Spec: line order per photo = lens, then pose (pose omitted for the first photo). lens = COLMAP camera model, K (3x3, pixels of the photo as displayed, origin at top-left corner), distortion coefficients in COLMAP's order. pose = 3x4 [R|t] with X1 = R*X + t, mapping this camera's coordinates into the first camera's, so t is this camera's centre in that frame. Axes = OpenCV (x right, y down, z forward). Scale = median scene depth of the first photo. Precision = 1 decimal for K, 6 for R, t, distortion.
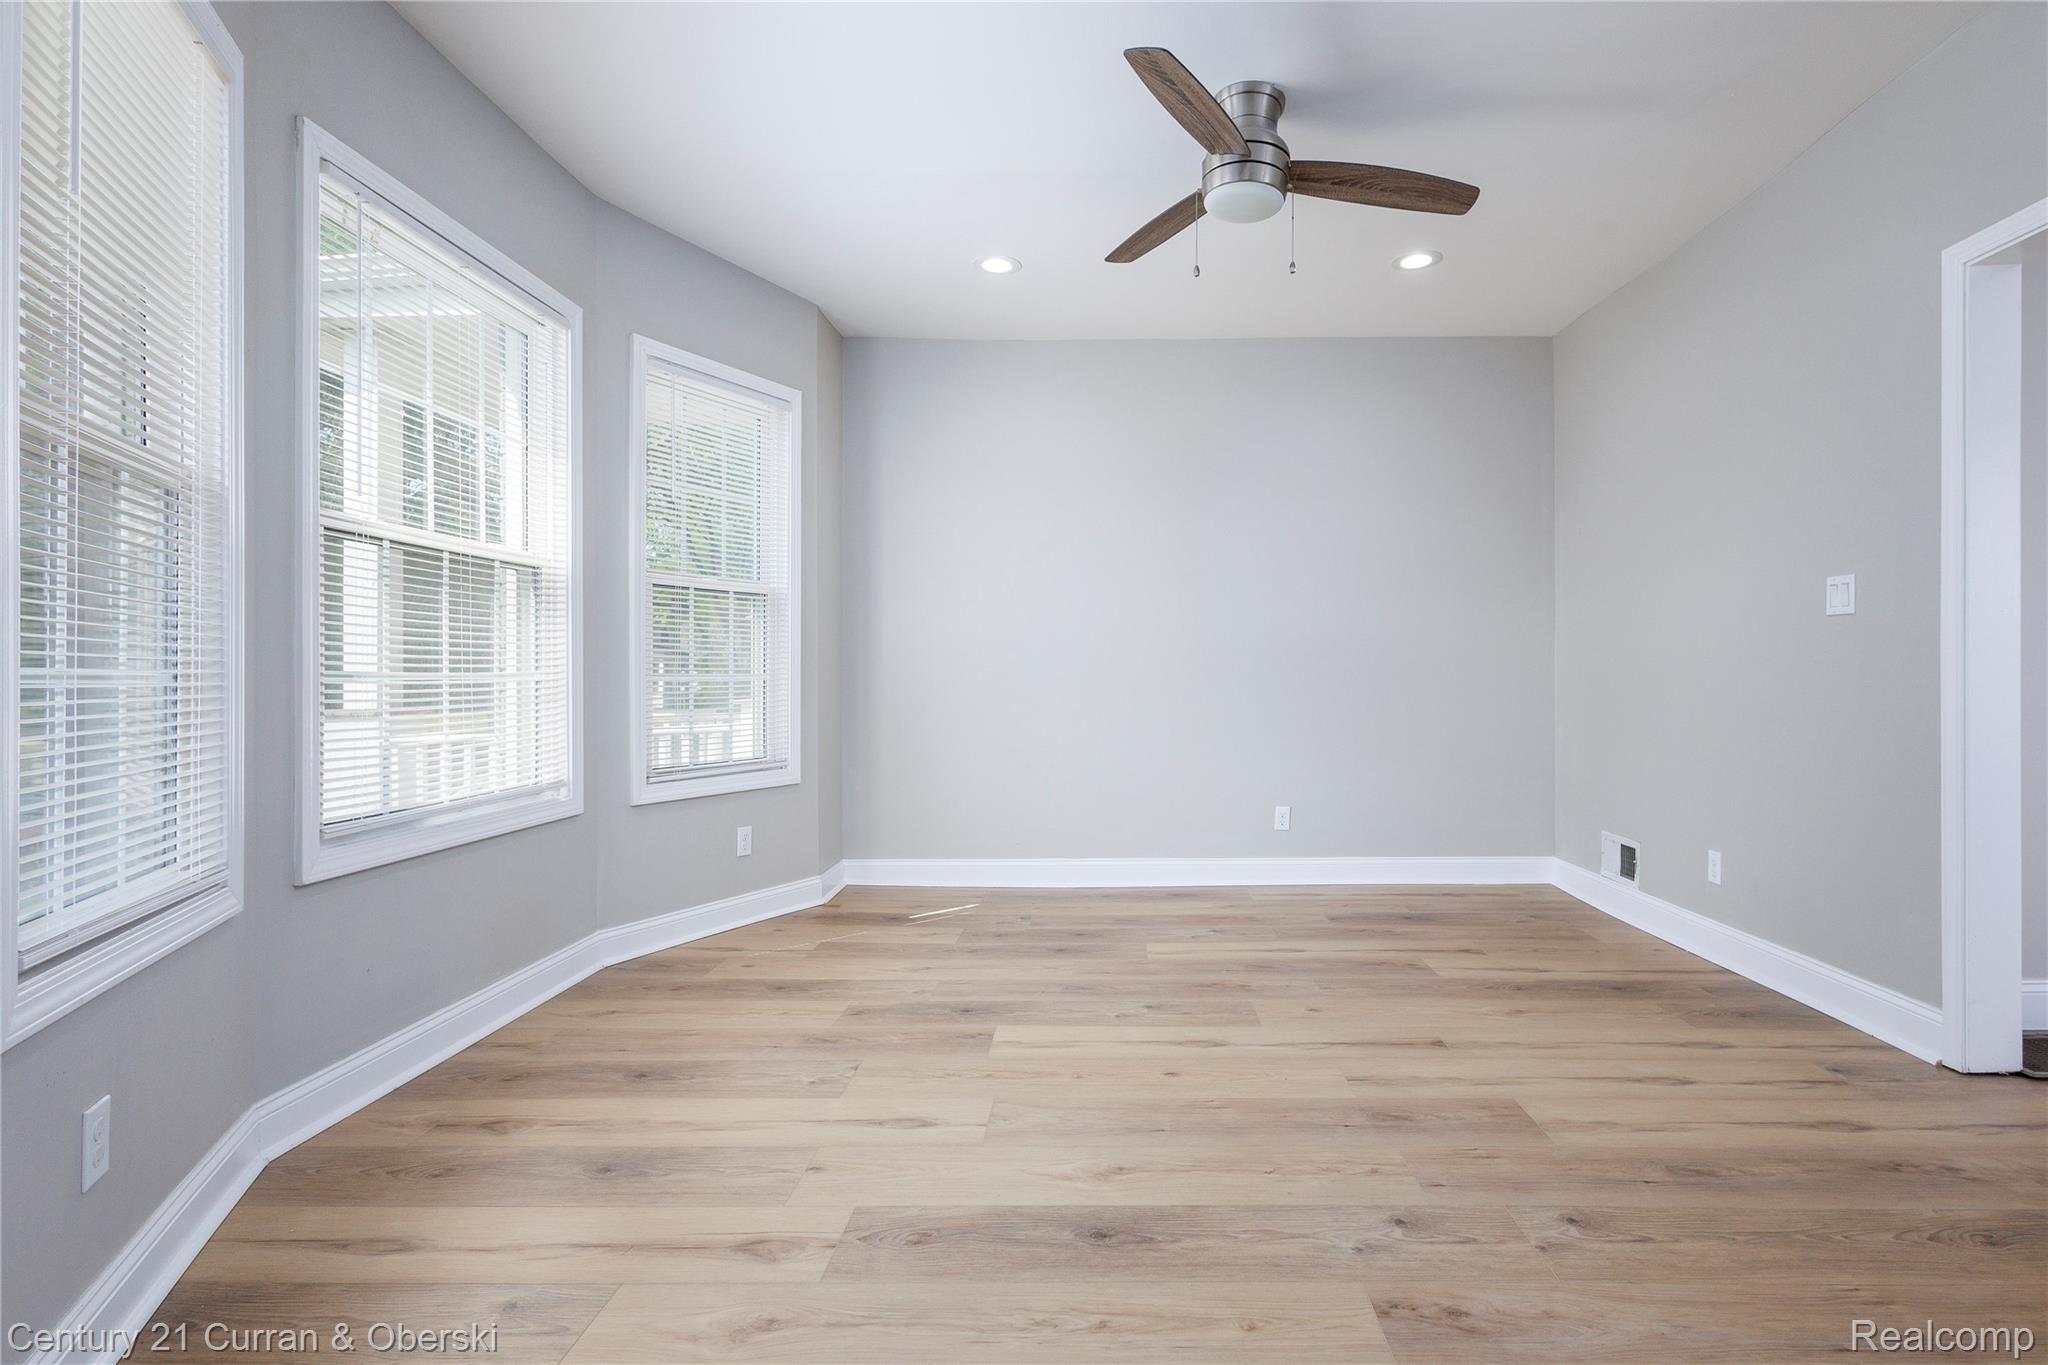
lens RADIAL K [[944.2, 0, 1126.8], [0, 944.2, 687.7], [0, 0, 1]] dist [0.004977, -0.000330]
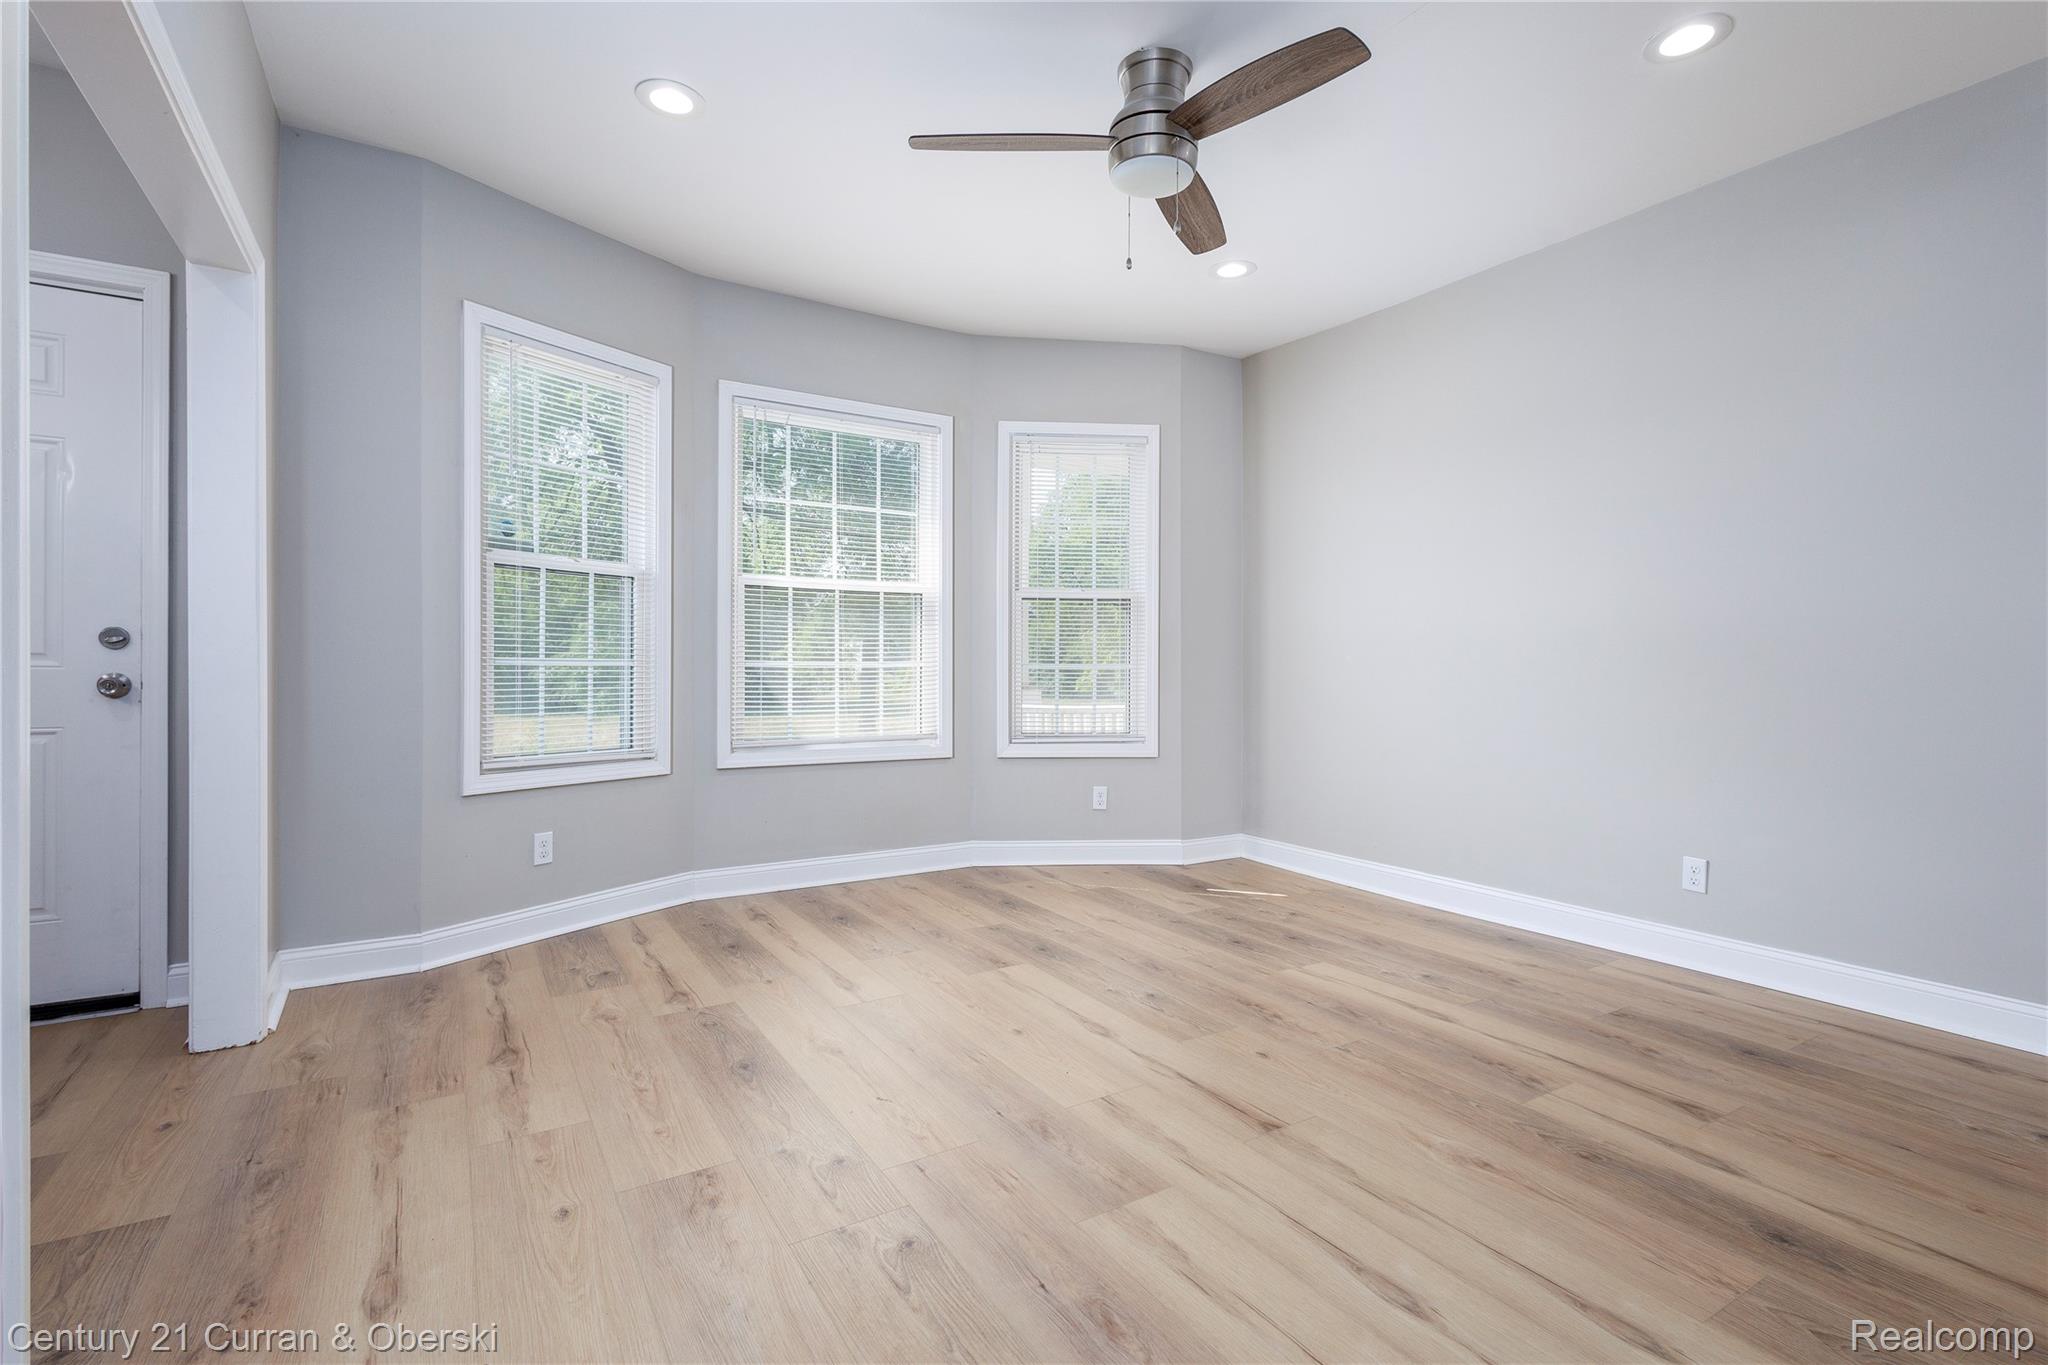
lens RADIAL K [[944.2, 0, 1063.5], [0, 944.2, 667.5], [0, 0, 1]] dist [0.004977, -0.000330]
pose [[0.542249, 0.006666, -0.840191, 0.771458], [-0.019414, 0.999801, -0.004597, -0.003816], [0.839994, 0.018804, 0.542271, 0.351656]]
